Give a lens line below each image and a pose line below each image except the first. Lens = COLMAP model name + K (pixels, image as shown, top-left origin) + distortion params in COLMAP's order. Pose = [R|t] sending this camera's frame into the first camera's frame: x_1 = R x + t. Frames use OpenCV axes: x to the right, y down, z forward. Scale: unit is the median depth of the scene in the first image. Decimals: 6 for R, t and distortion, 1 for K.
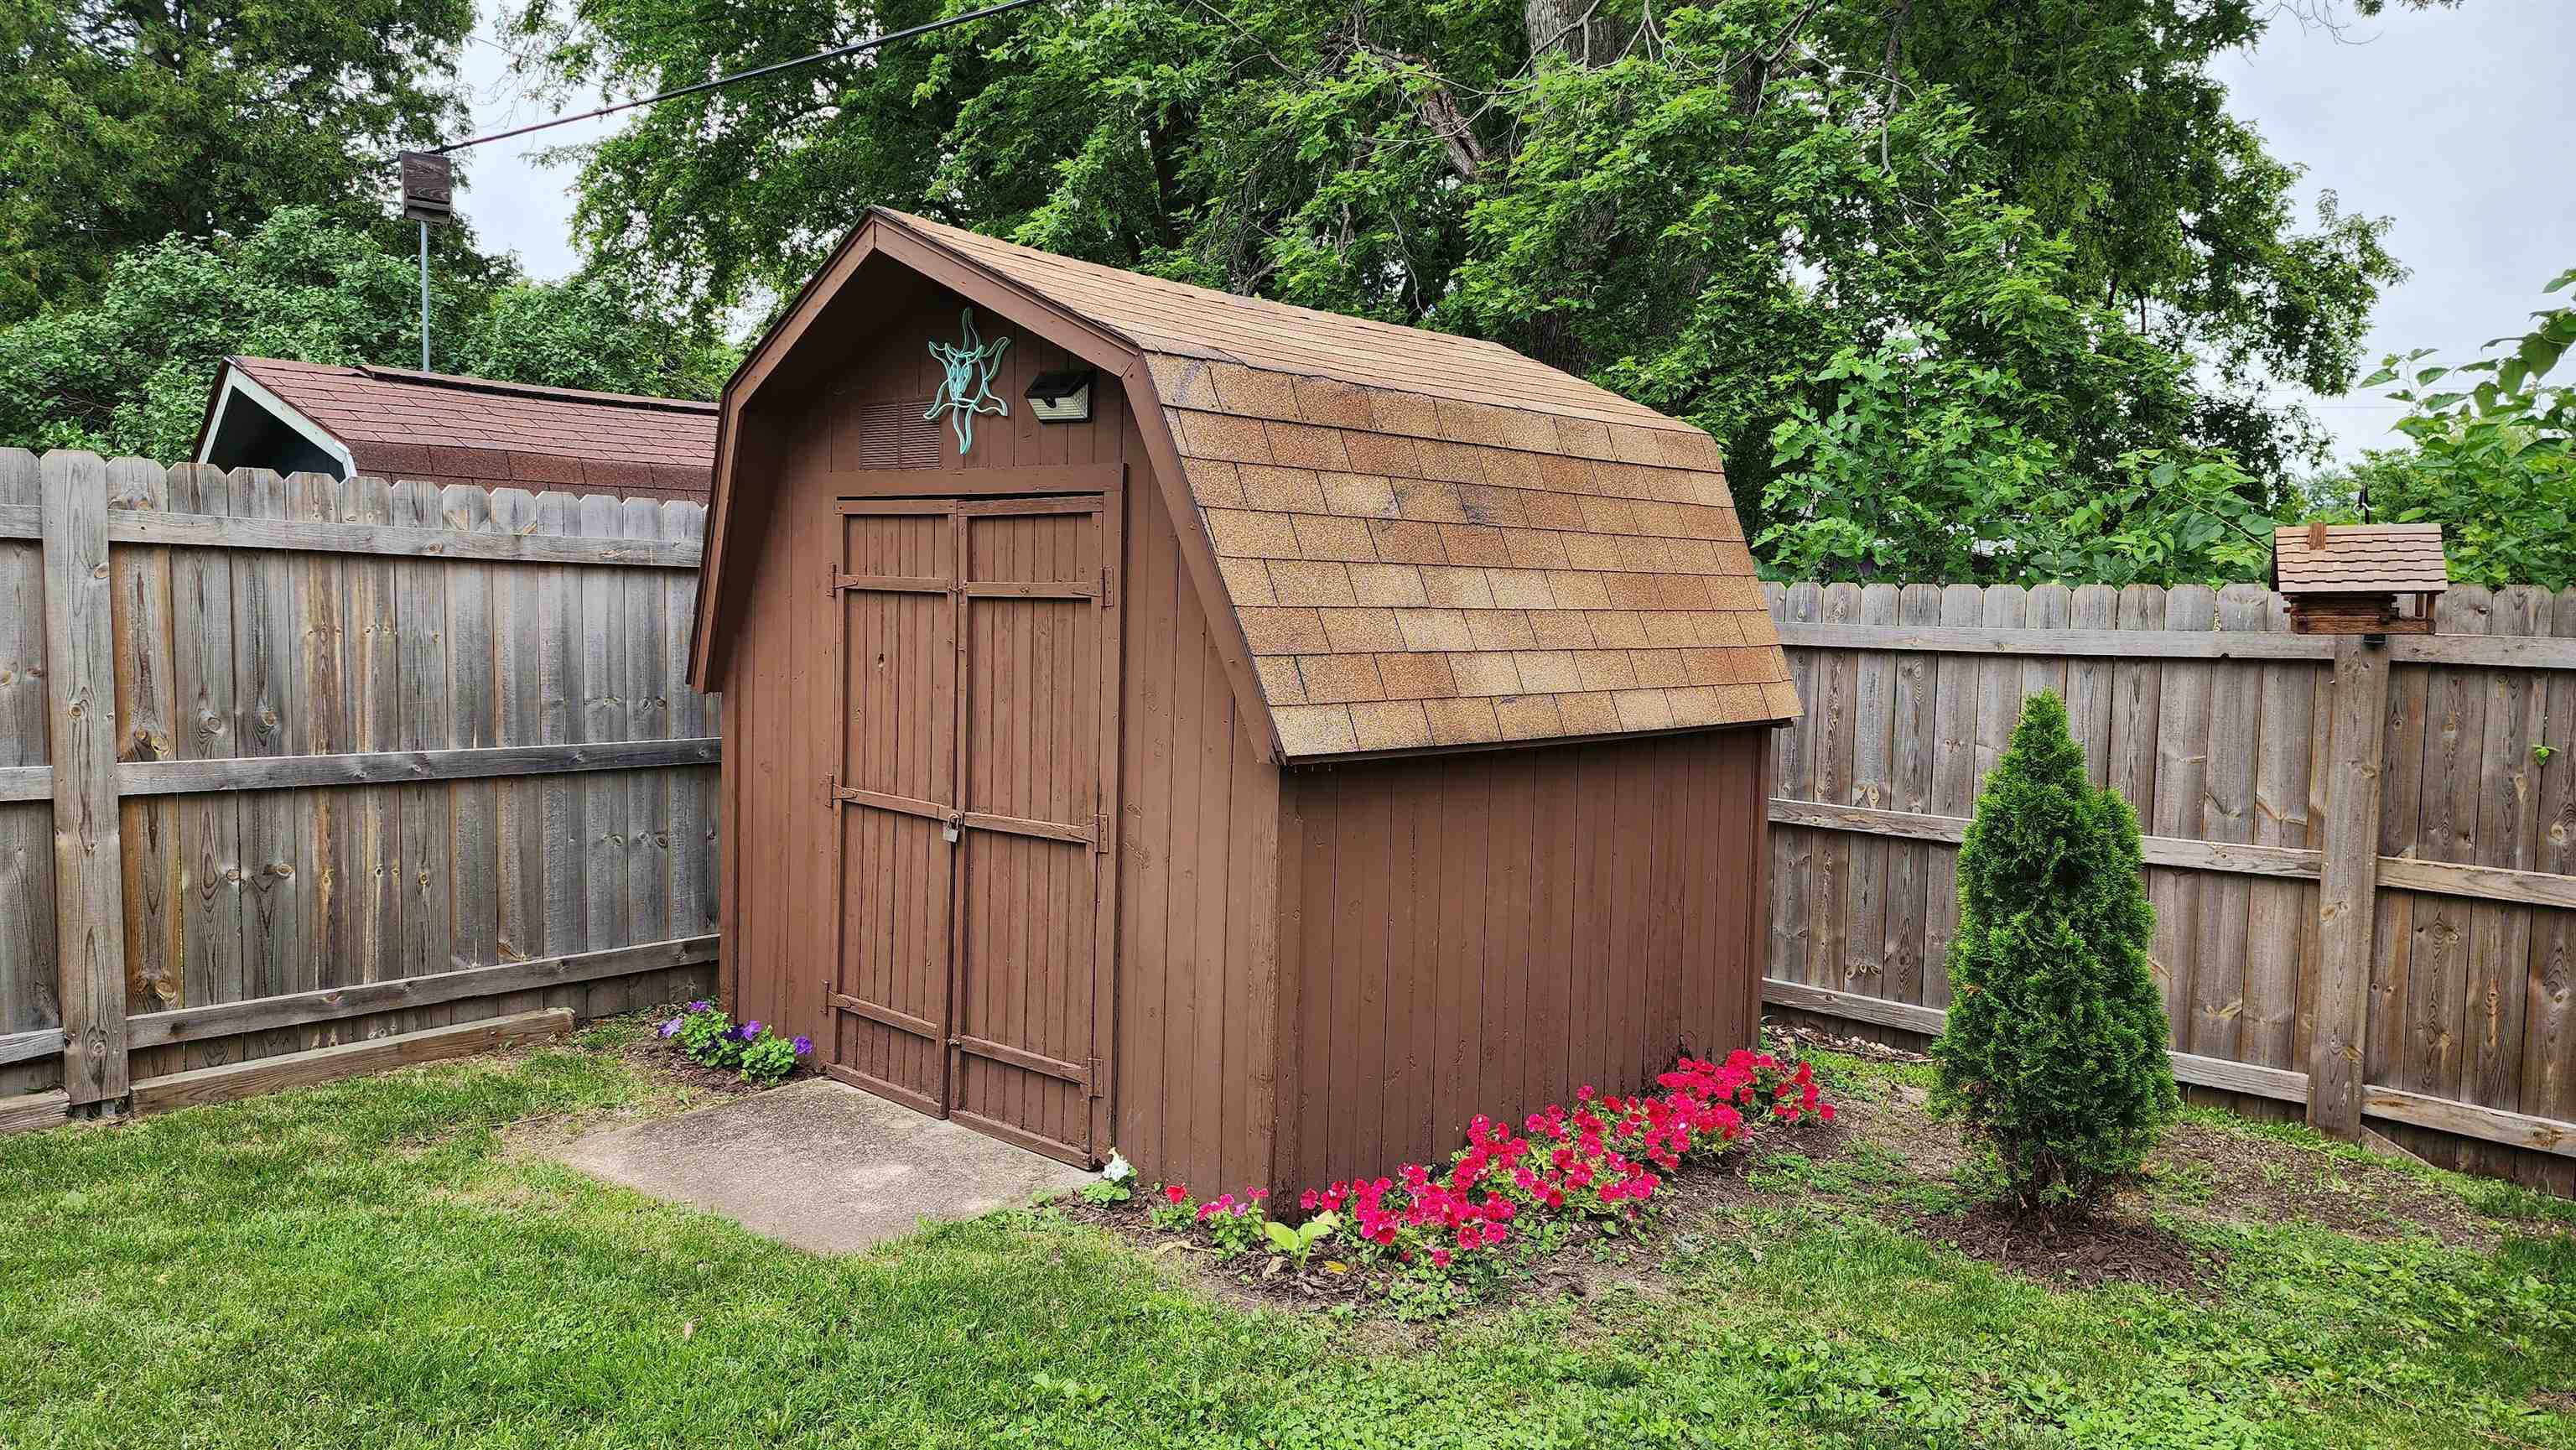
lens RADIAL K [[1685.4, 0, 1288.0], [0, 1685.4, 725.0], [0, 0, 1]] dist [0.093845, -0.072725]
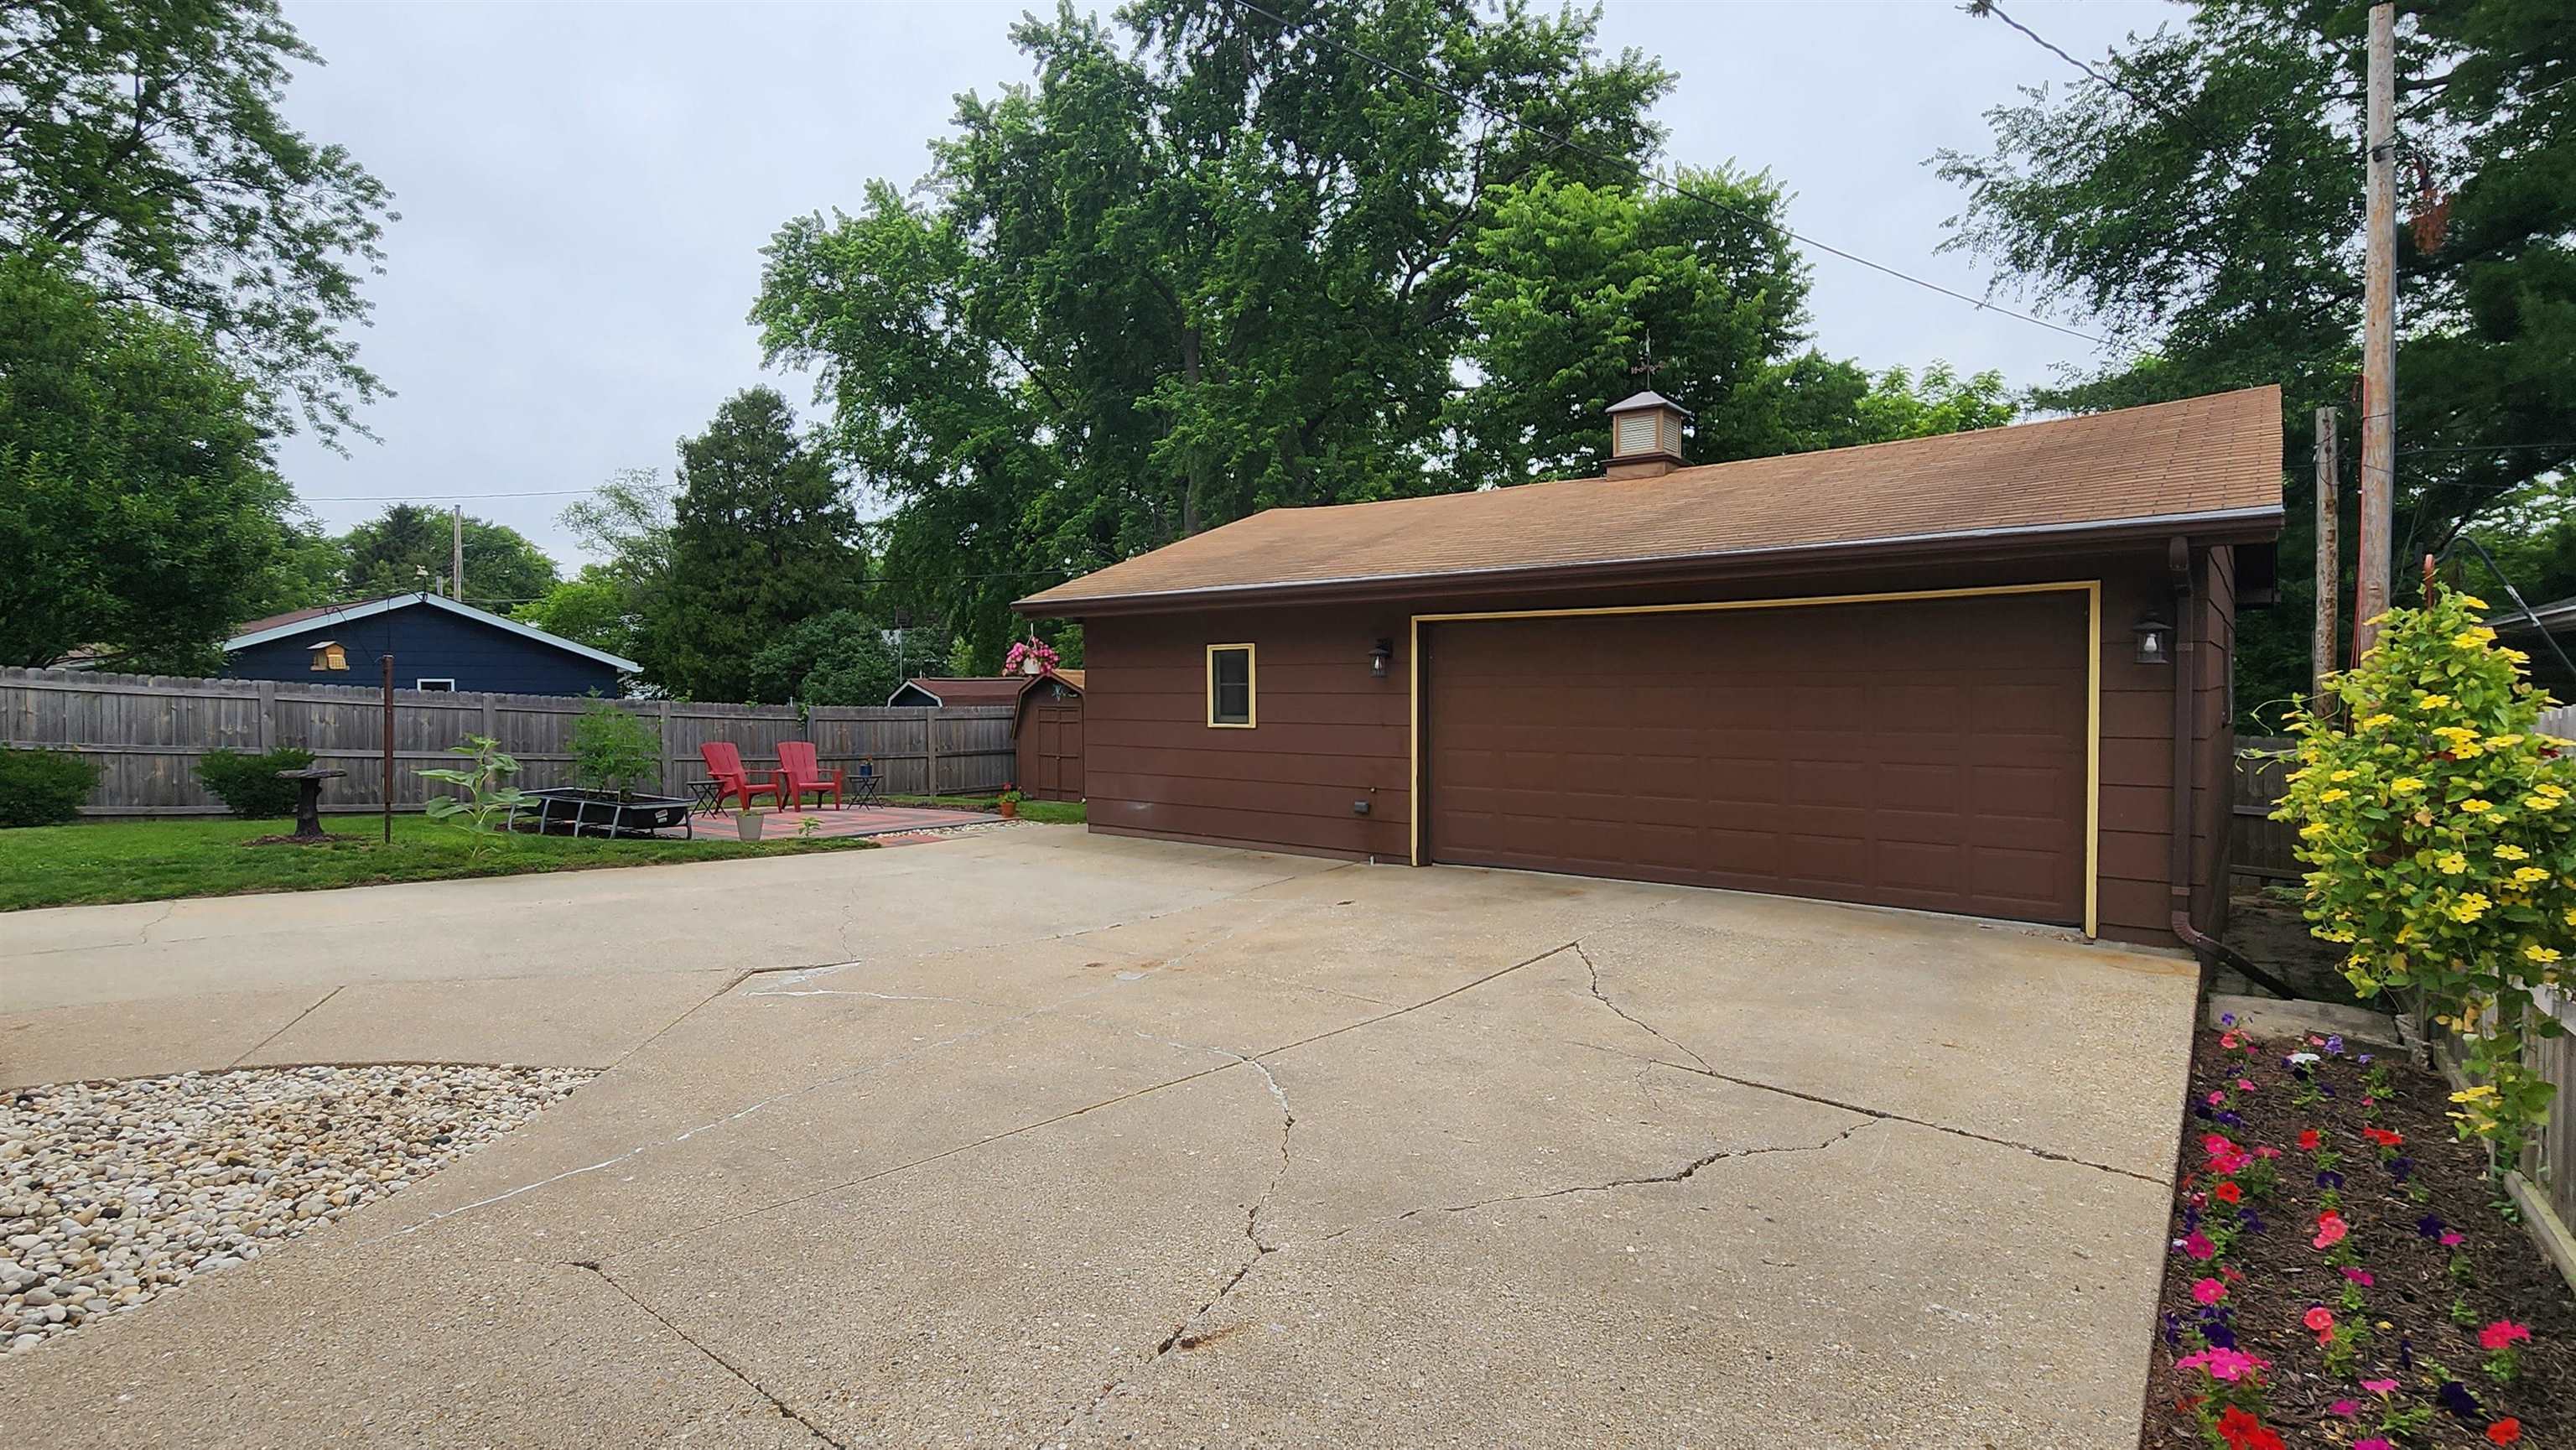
lens RADIAL K [[1194.4, 0, 1288.0], [0, 1194.4, 725.0], [0, 0, 1]] dist [0.000209, 0.000326]
pose [[0.997587, -0.035859, 0.059449, 0.404691], [0.038610, 0.998205, -0.045787, 0.174569], [-0.057701, 0.047972, 0.997181, -3.534818]]
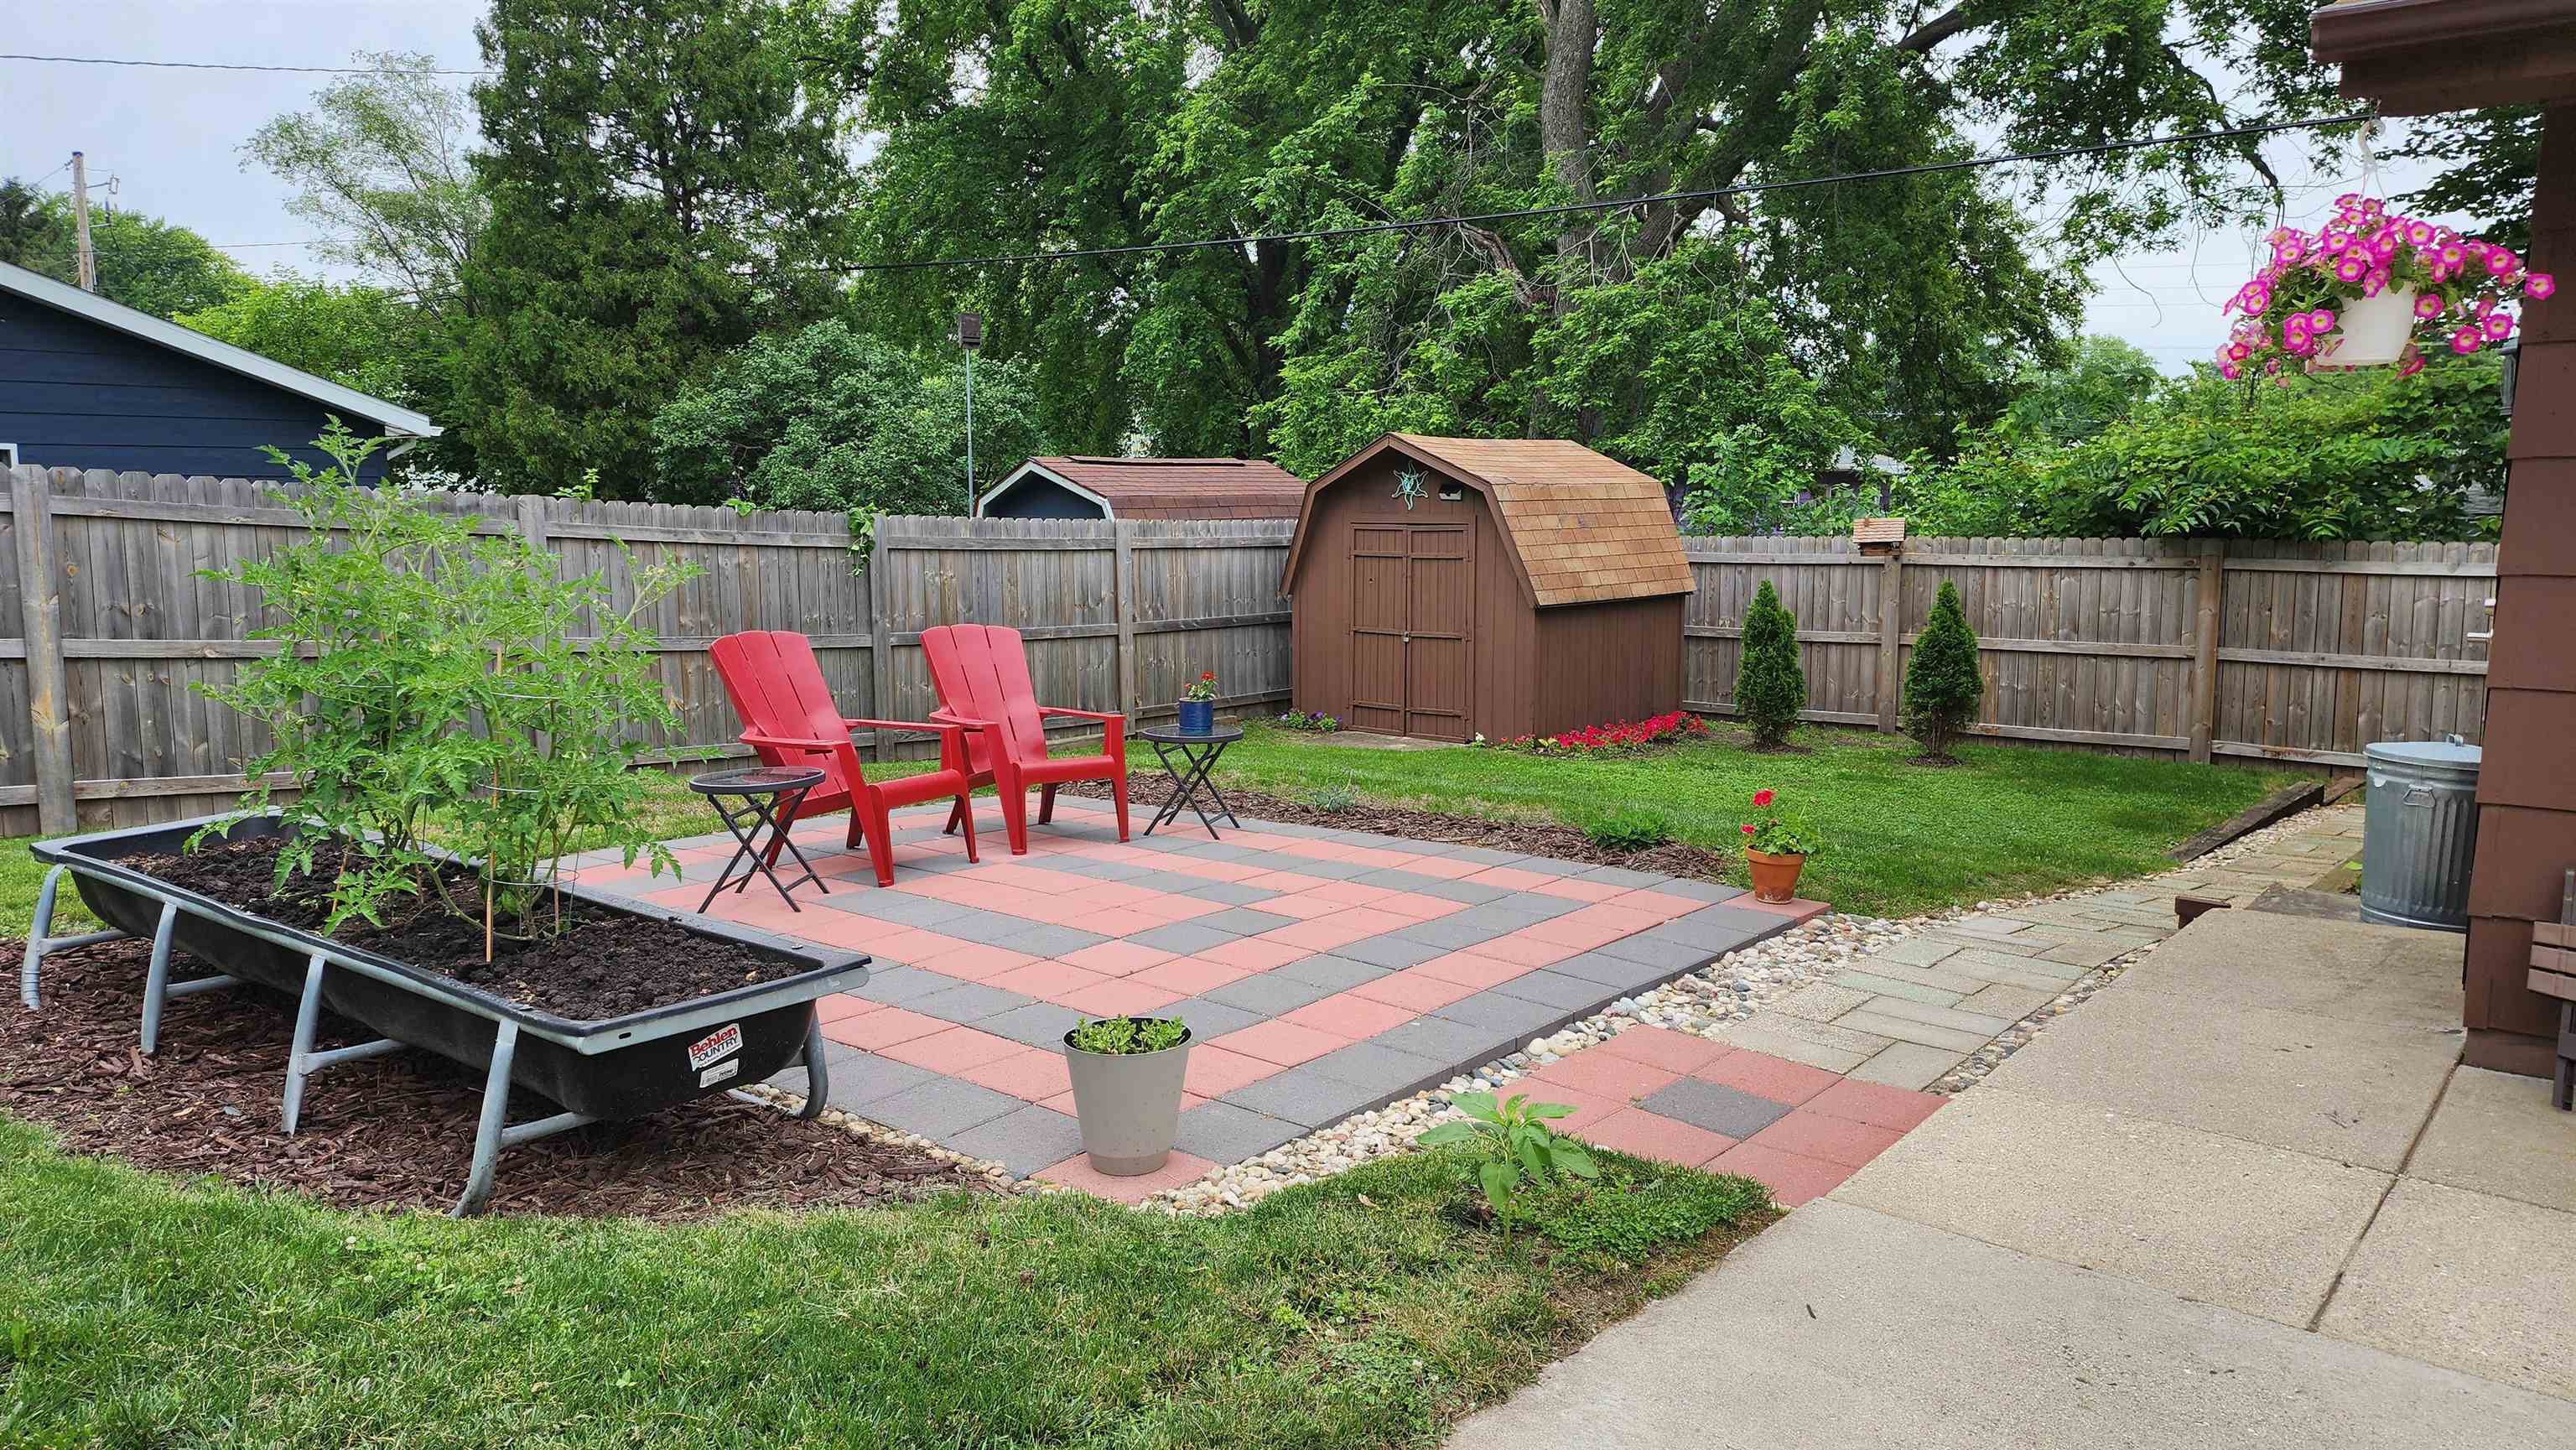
lens RADIAL K [[1685.4, 0, 1288.0], [0, 1685.4, 725.0], [0, 0, 1]] dist [0.093845, -0.072725]
pose [[0.998980, -0.032028, 0.031825, -0.473496], [0.030143, 0.997859, 0.058033, 0.035314], [-0.033615, -0.057015, 0.997807, -1.813990]]
